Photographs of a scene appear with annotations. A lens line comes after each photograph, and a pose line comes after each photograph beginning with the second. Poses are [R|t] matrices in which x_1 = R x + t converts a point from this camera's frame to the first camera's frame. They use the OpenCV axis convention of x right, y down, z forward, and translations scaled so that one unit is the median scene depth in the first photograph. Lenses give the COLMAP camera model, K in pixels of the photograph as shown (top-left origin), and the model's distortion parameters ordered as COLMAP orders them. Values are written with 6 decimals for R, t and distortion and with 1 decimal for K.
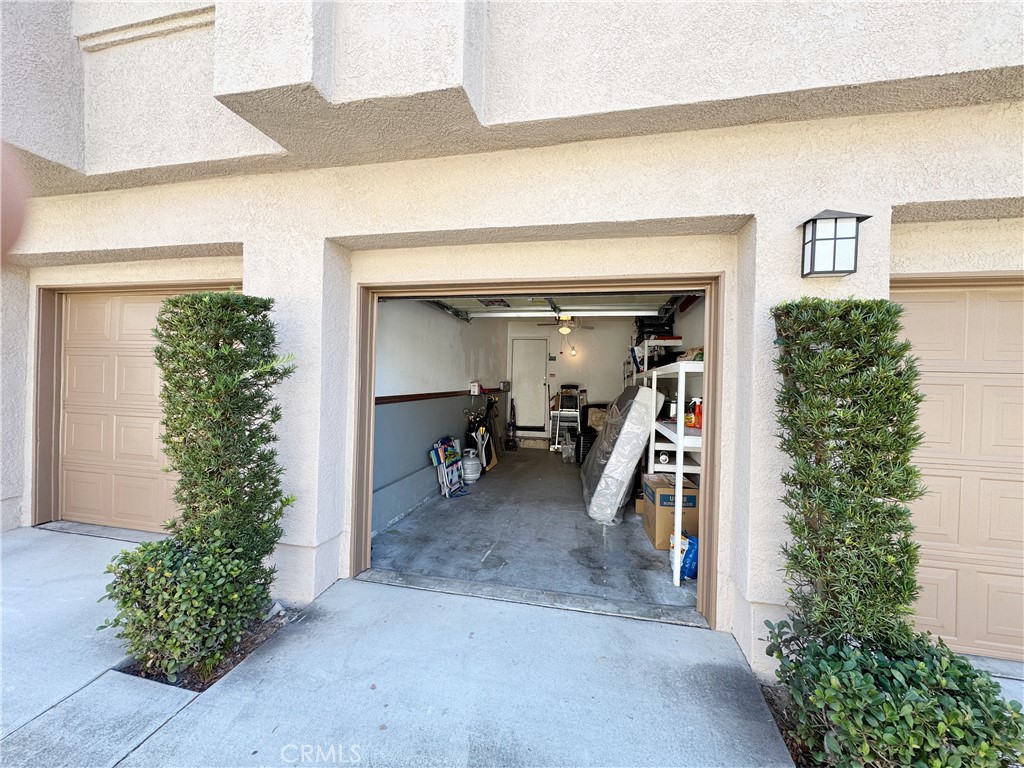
lens RADIAL K [[408.5, 0, 512.0], [0, 408.5, 384.0], [0, 0, 1]] dist [-0.002253, -0.000061]
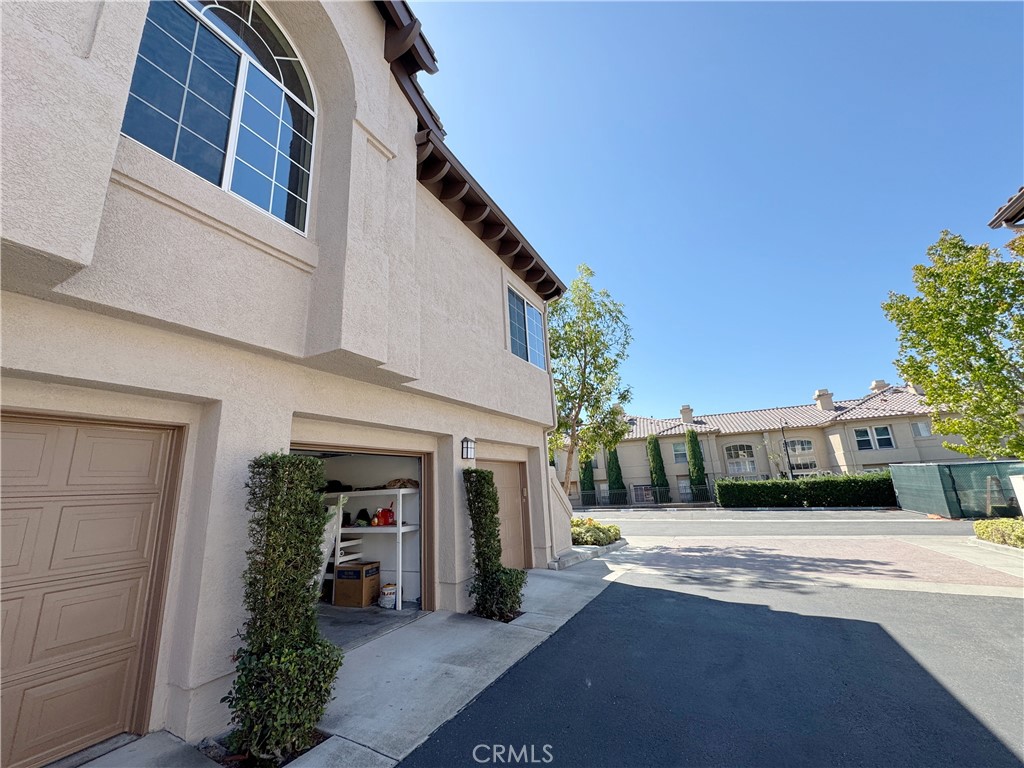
lens RADIAL K [[408.5, 0, 512.0], [0, 408.5, 384.0], [0, 0, 1]] dist [-0.002253, -0.000061]
pose [[0.258134, 0.201059, 0.944956, -2.031862], [0.062960, 0.972525, -0.224124, -0.099980], [-0.964055, 0.117348, 0.238383, -0.114206]]
